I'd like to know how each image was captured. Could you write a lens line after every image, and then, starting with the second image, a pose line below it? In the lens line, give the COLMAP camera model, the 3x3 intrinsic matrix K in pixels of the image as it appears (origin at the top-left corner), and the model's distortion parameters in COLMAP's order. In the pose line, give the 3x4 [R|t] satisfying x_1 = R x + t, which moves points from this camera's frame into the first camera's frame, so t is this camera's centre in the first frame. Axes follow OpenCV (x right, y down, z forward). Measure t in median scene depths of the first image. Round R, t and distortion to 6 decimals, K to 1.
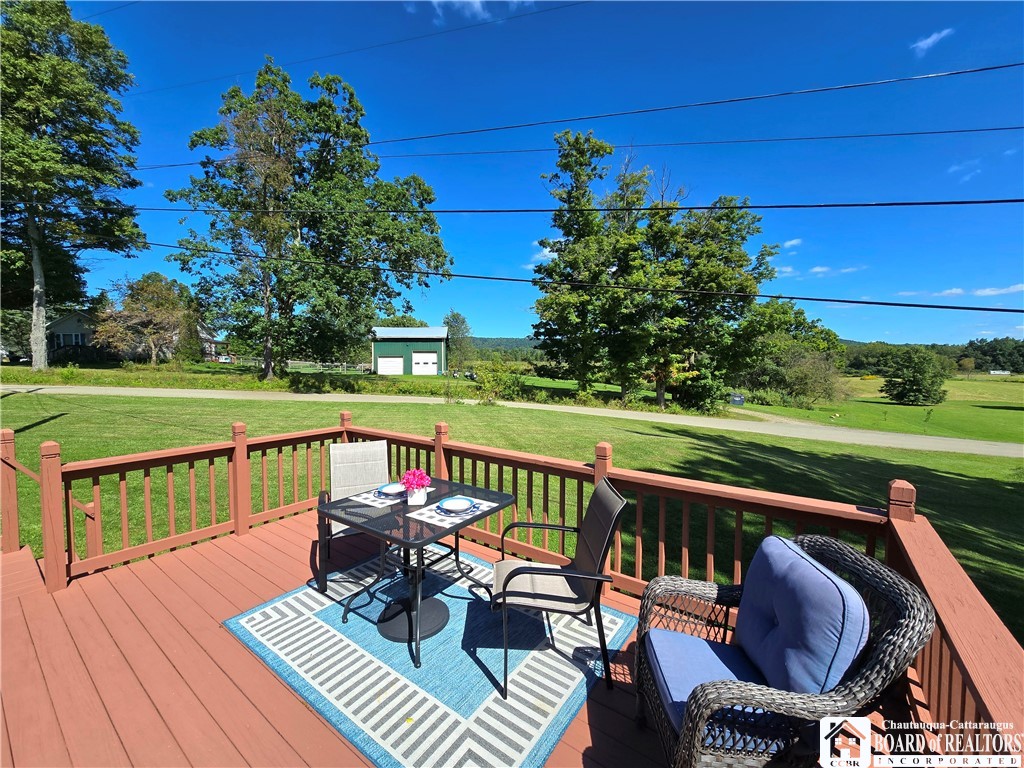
lens RADIAL K [[415.6, 0, 511.2], [0, 415.6, 381.9], [0, 0, 1]] dist [-0.002157, 0.000050]
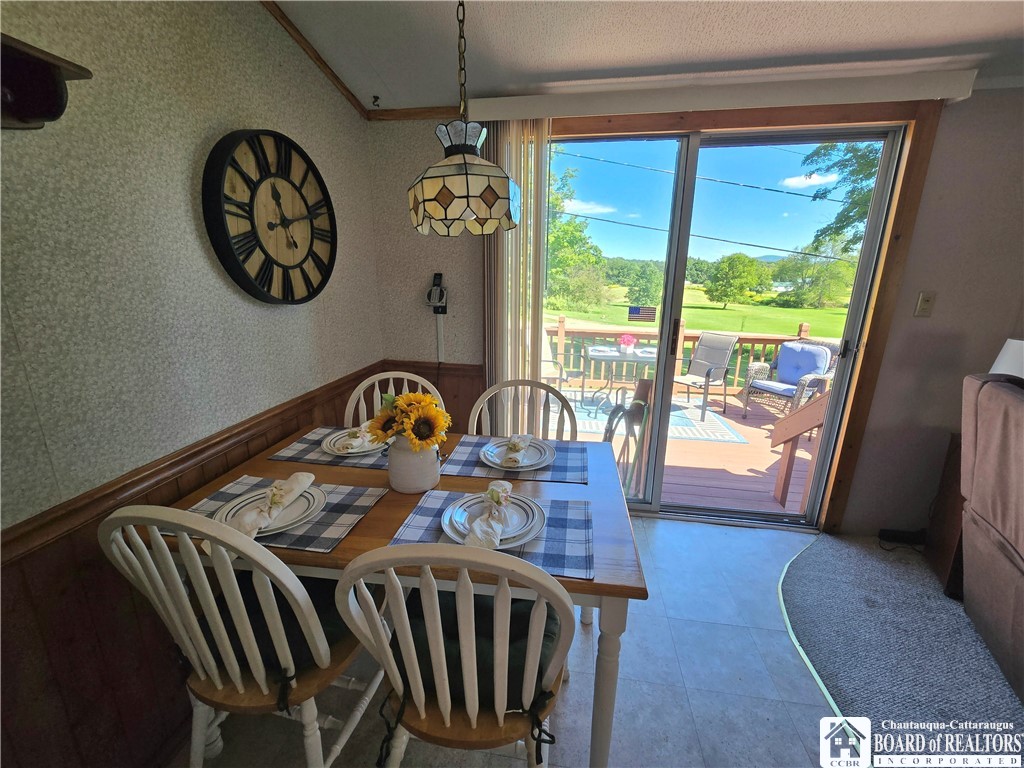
lens RADIAL K [[417.3, 0, 508.7], [0, 417.3, 381.3], [0, 0, 1]] dist [-0.002023, -0.000288]
pose [[0.886786, -0.104775, 0.450147, -0.115445], [0.007929, 0.977271, 0.211847, 0.001109], [-0.462112, -0.184294, 0.867461, -0.029835]]
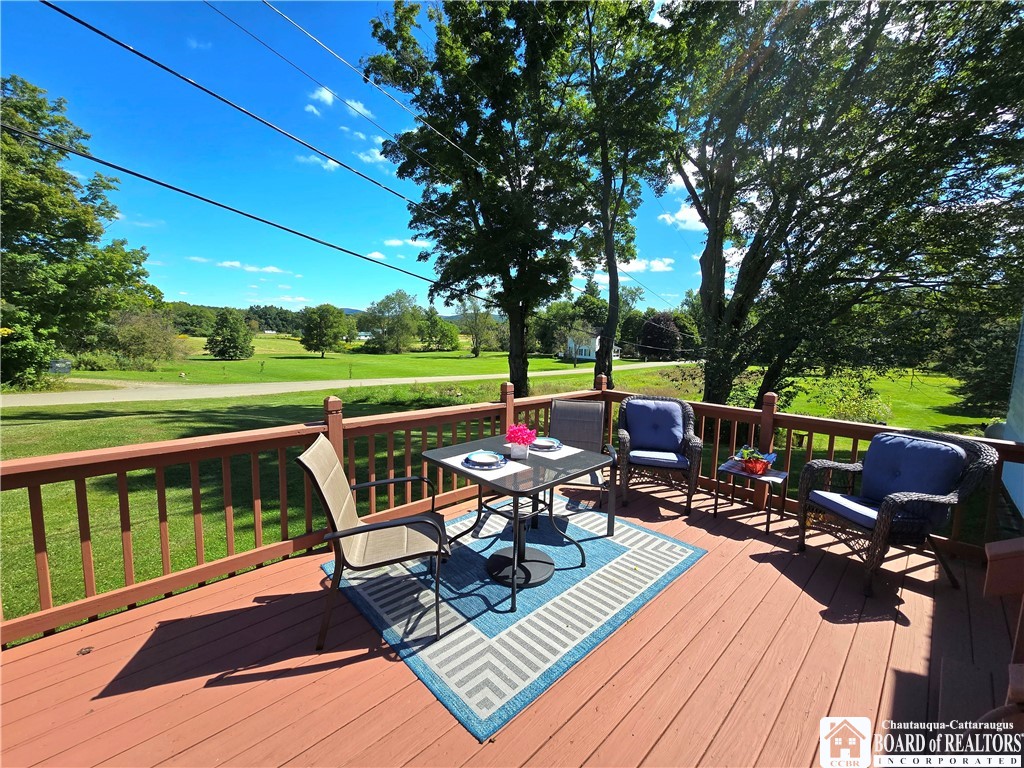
lens RADIAL K [[417.3, 0, 508.7], [0, 417.3, 381.3], [0, 0, 1]] dist [-0.002023, -0.000288]
pose [[0.179150, -0.112107, 0.977413, -0.090647], [0.018026, 0.993694, 0.110670, -0.000288], [-0.983657, -0.002207, 0.180041, 0.063514]]
